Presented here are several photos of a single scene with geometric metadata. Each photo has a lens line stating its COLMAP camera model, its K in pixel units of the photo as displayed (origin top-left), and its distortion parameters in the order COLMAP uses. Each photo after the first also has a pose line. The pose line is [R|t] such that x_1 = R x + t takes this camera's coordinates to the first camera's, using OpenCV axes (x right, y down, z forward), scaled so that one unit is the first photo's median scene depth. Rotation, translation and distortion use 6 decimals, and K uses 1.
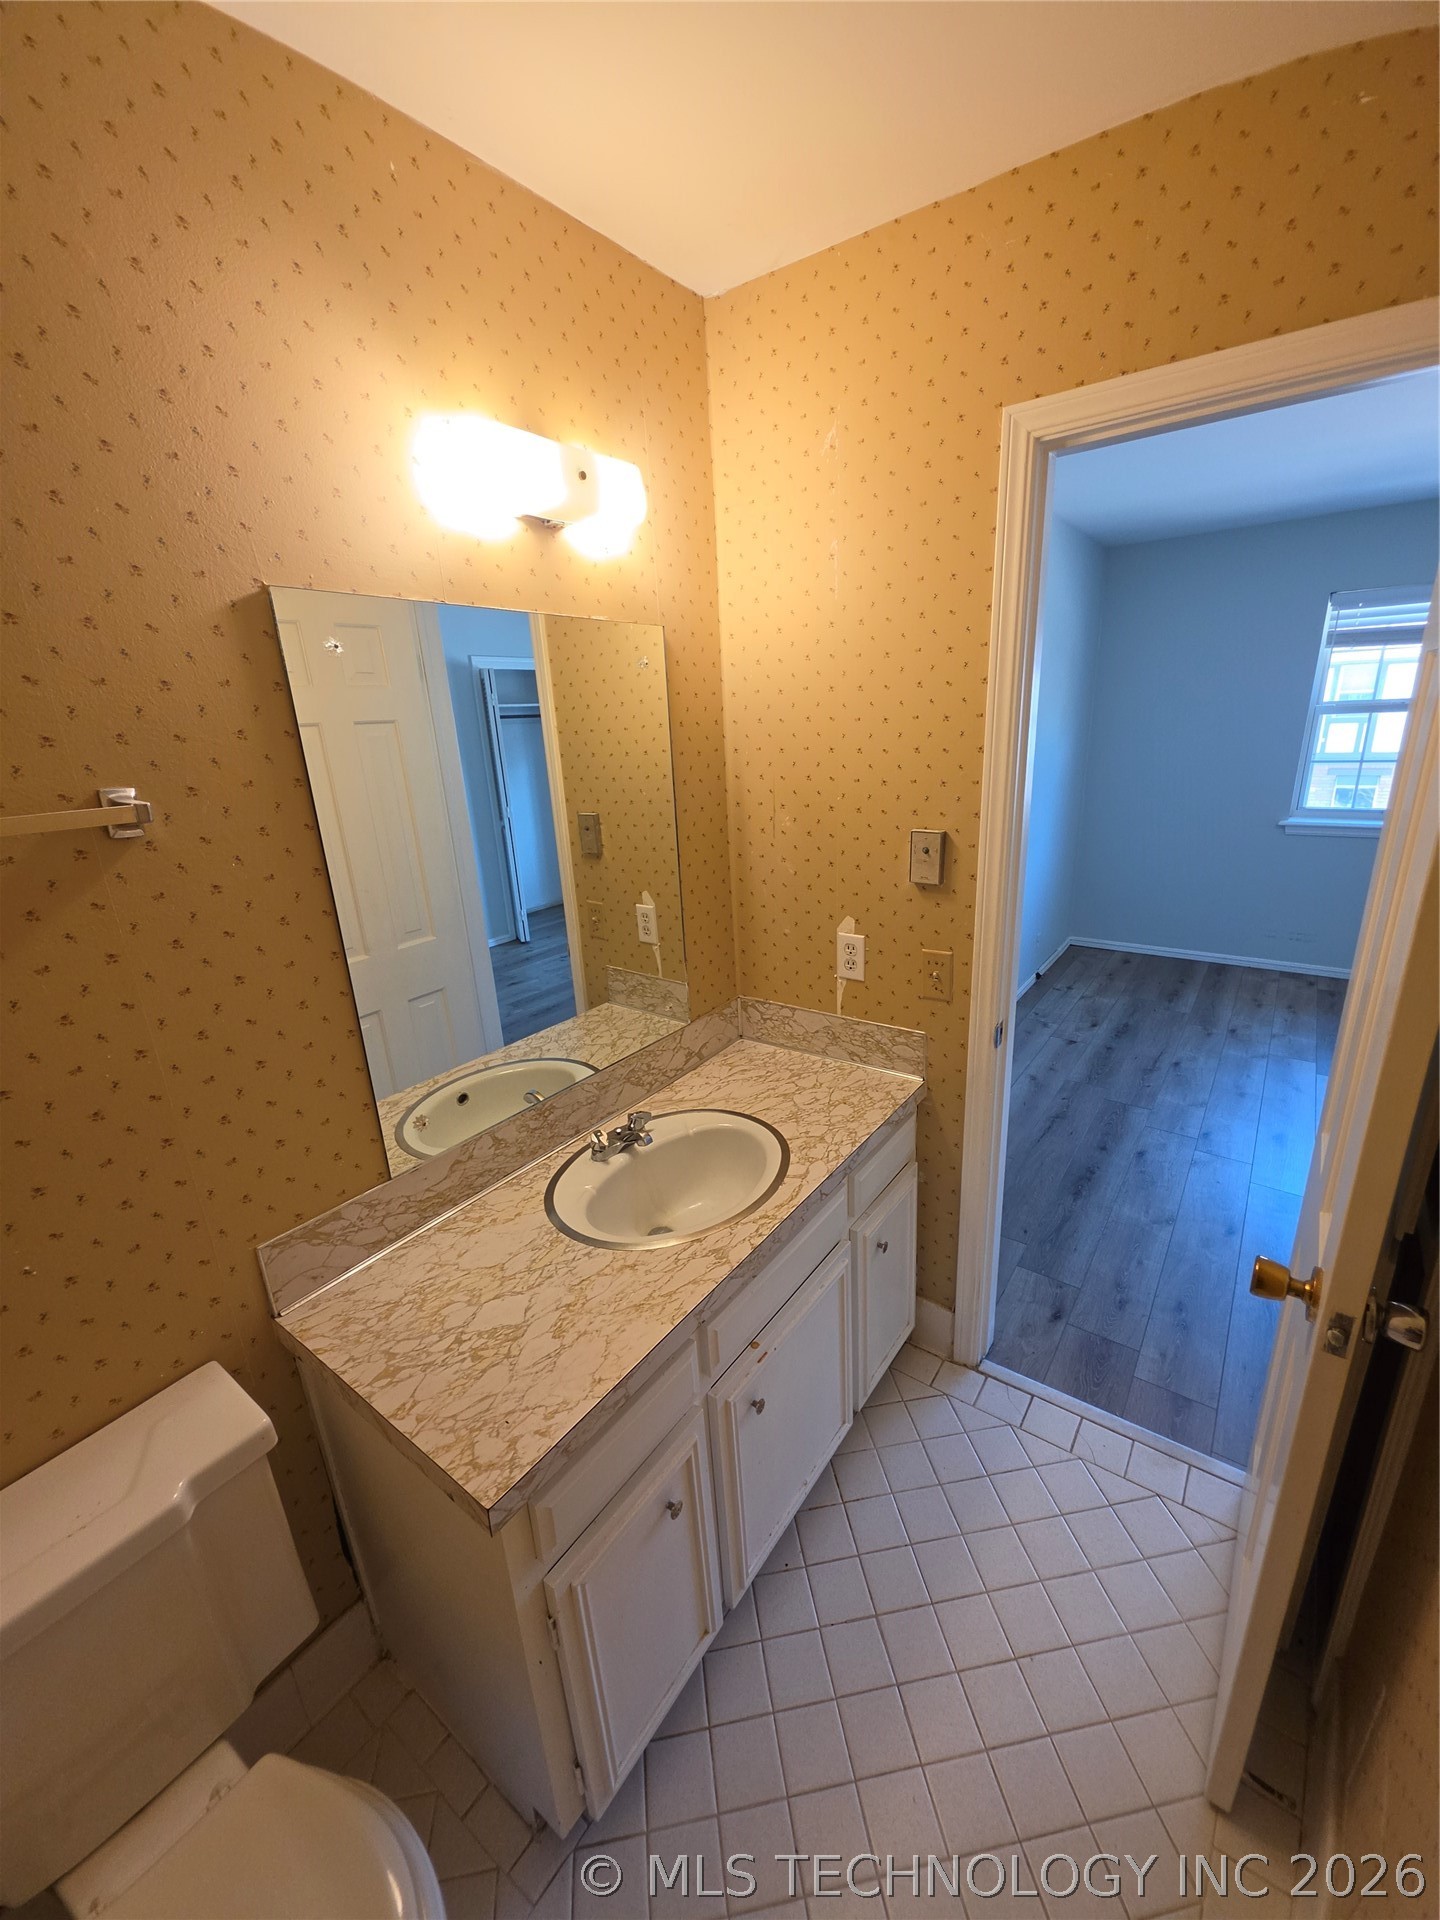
lens RADIAL K [[760.8, 0, 733.9], [0, 760.8, 959.5], [0, 0, 1]] dist [0.013348, -0.007686]
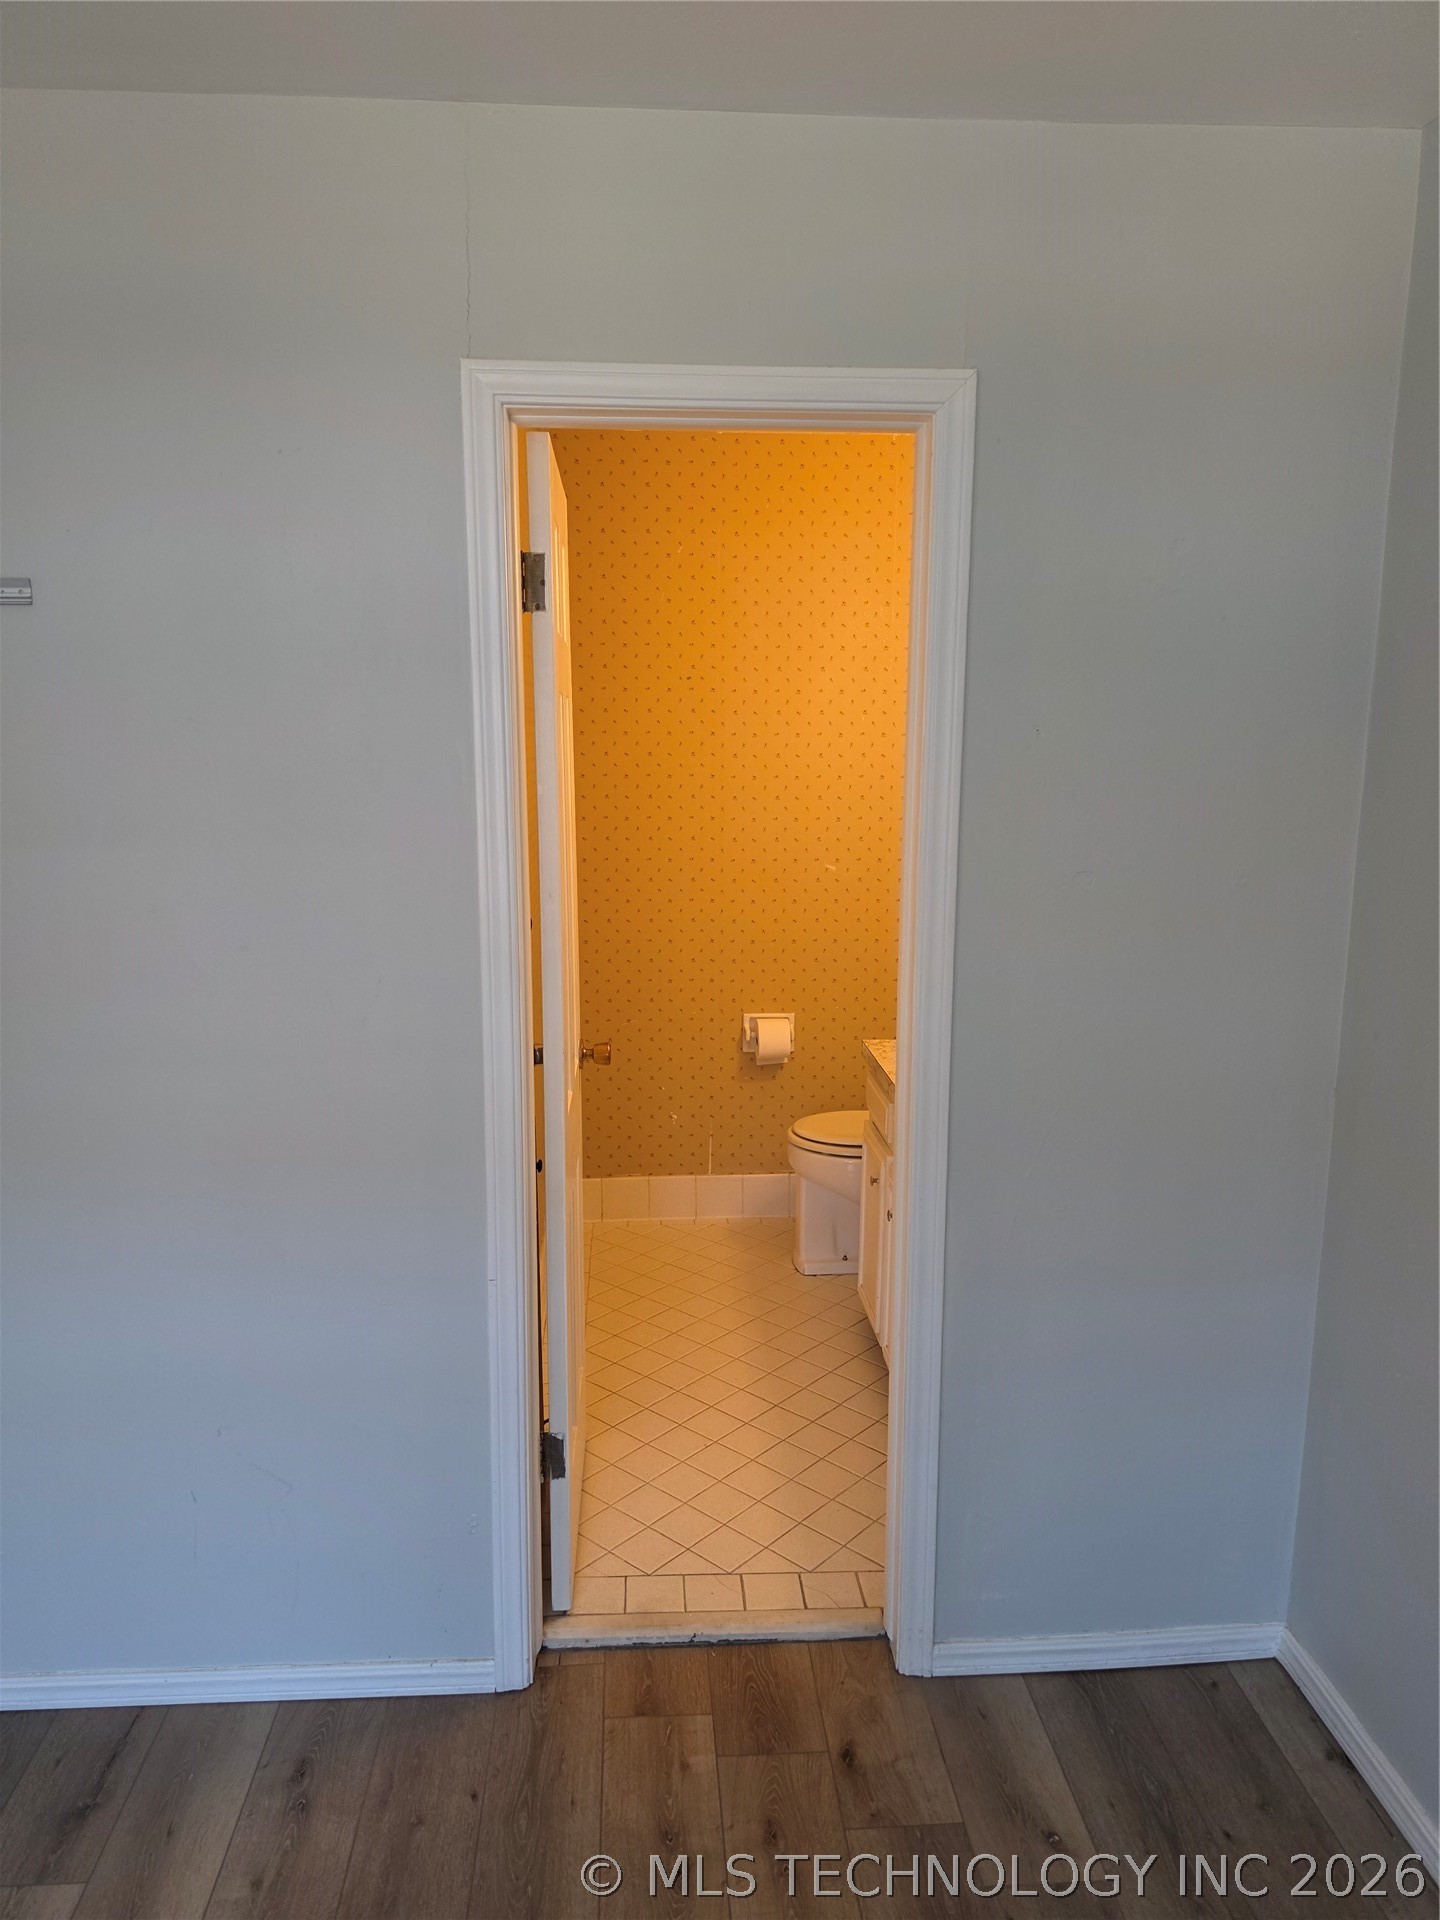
lens RADIAL K [[1333.1, 0, 711.9], [0, 1333.1, 969.4], [0, 0, 1]] dist [0.065052, -0.070859]
pose [[-0.772753, 0.157519, -0.614851, 1.219499], [-0.158786, 0.889934, 0.427557, -0.561543], [0.614525, 0.428025, -0.662687, 1.604042]]
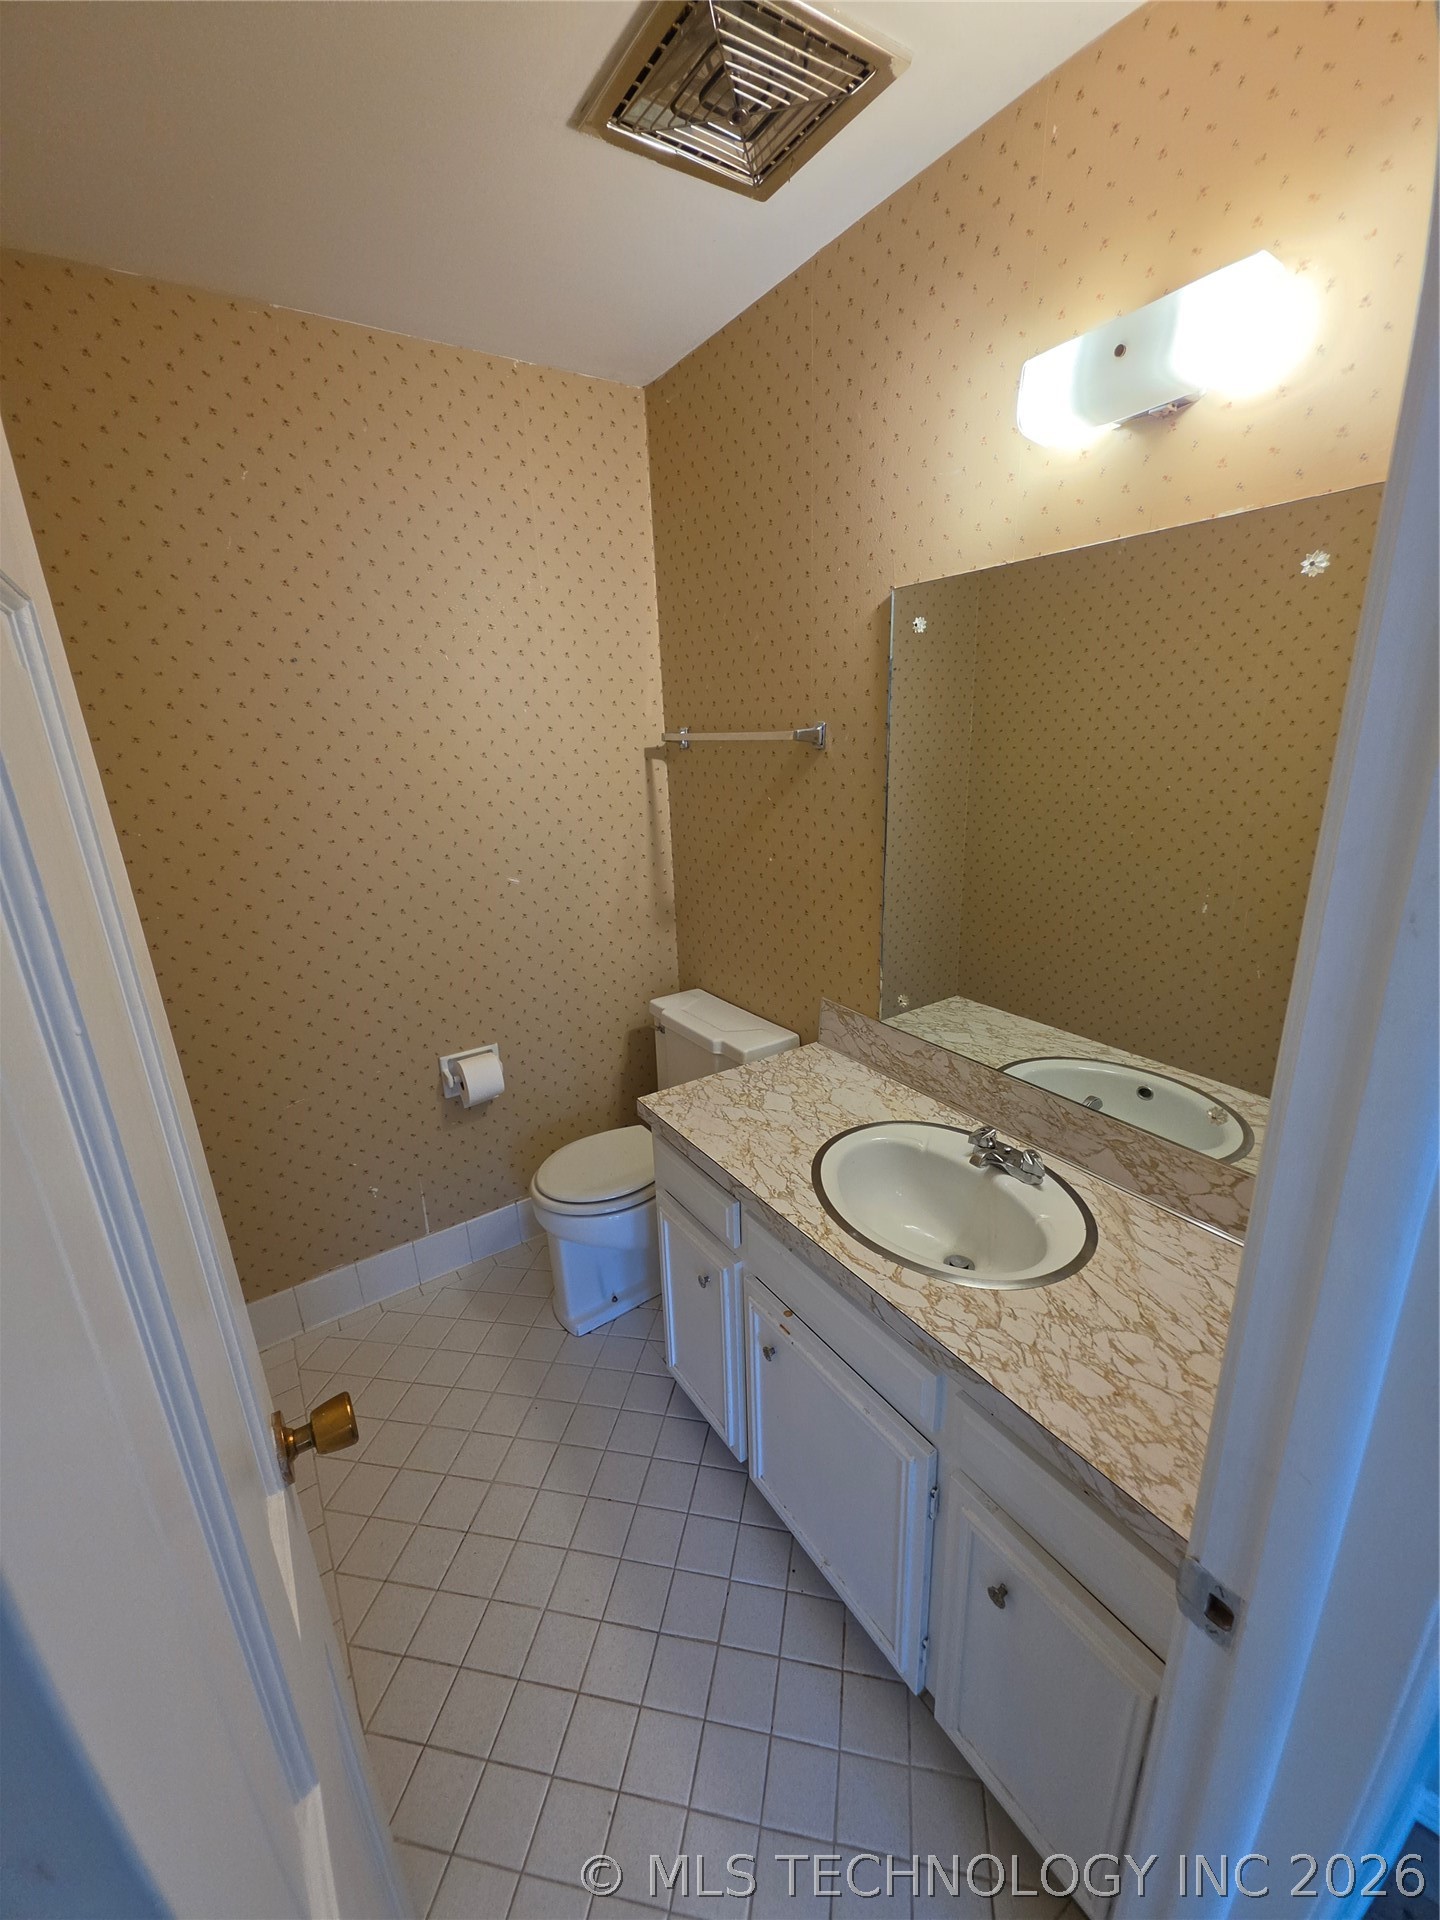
lens RADIAL K [[760.8, 0, 733.9], [0, 760.8, 959.5], [0, 0, 1]] dist [0.013348, -0.007686]
pose [[-0.334822, 0.327830, -0.883415, 0.583944], [-0.235858, 0.878526, 0.415408, -0.228885], [0.912286, 0.347448, -0.216828, 0.730404]]
